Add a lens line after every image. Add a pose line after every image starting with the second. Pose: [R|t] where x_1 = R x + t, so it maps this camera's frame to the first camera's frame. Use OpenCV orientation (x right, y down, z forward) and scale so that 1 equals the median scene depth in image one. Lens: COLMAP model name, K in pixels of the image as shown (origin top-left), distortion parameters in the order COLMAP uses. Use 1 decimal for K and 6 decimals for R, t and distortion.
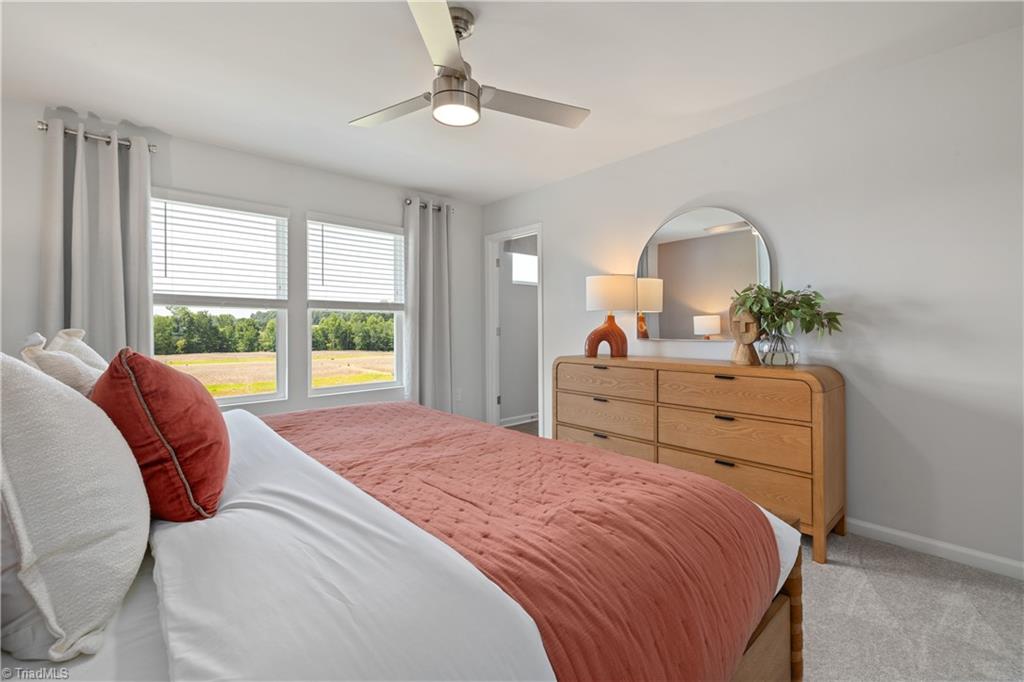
lens RADIAL K [[437.8, 0, 515.0], [0, 437.8, 326.2], [0, 0, 1]] dist [0.003202, -0.000571]
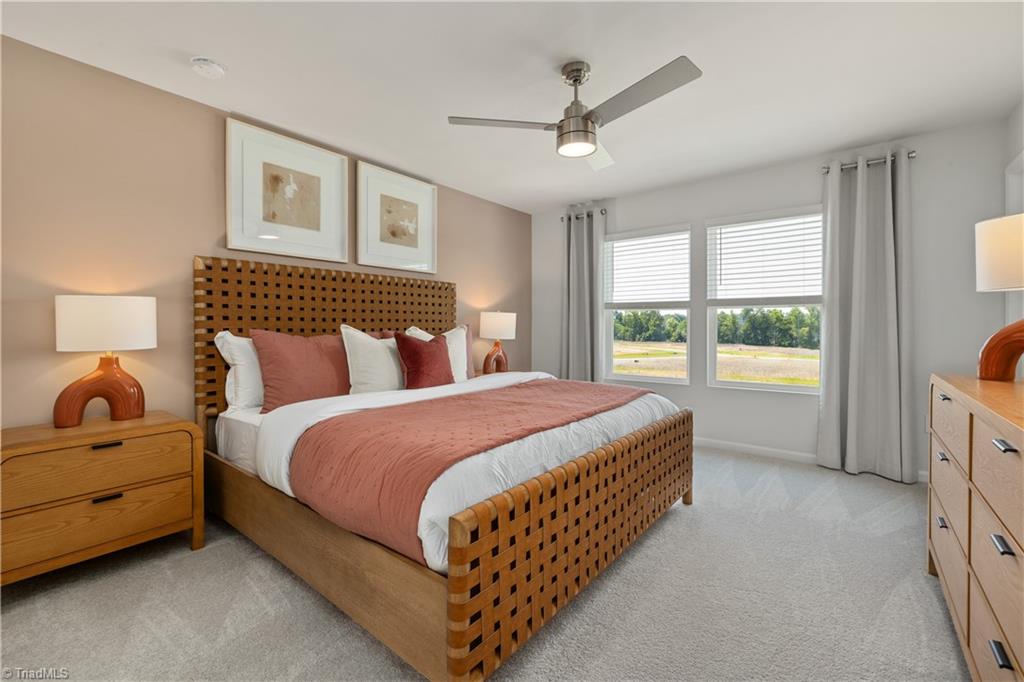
lens RADIAL K [[437.8, 0, 510.0], [0, 437.8, 330.2], [0, 0, 1]] dist [0.003202, -0.000571]
pose [[0.166753, 0.012008, -0.985926, 0.554098], [0.002767, 0.999916, 0.012646, 0.003213], [0.985995, -0.004837, 0.166706, 0.322433]]
